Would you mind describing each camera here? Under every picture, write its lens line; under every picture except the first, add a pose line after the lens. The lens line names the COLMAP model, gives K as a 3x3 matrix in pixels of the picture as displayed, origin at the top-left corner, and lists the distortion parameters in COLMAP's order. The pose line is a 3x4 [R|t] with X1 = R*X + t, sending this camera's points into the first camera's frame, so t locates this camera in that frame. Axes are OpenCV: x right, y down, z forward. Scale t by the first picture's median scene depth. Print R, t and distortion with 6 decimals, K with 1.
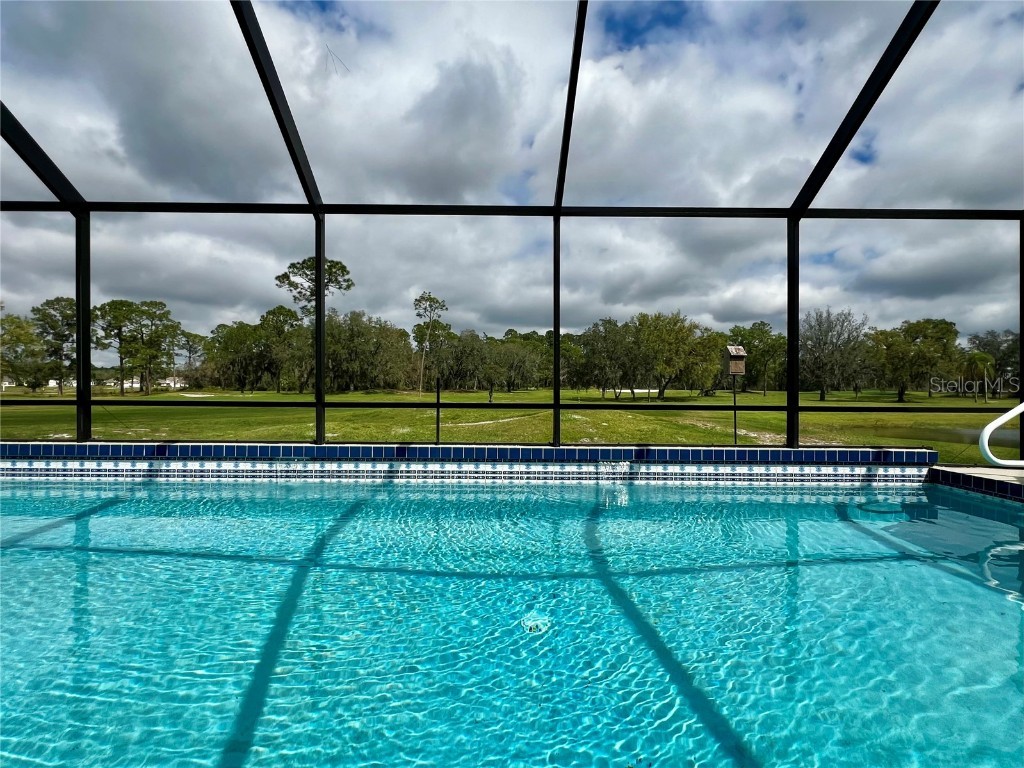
lens RADIAL K [[513.1, 0, 509.7], [0, 513.1, 381.0], [0, 0, 1]] dist [-0.009960, -0.000895]
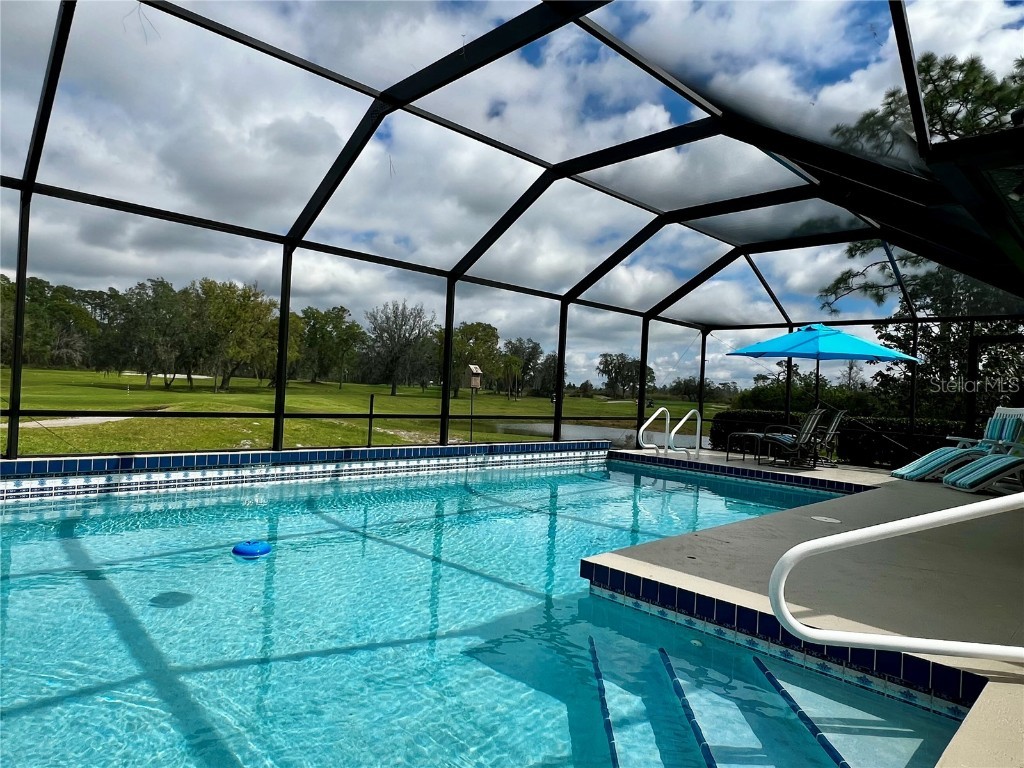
lens RADIAL K [[629.3, 0, 509.0], [0, 629.3, 382.8], [0, 0, 1]] dist [-0.031666, 0.000533]
pose [[0.718641, 0.035342, 0.694483, -0.971136], [-0.055380, 0.998444, 0.006496, -0.063300], [-0.693173, -0.043129, 0.719480, -0.338825]]
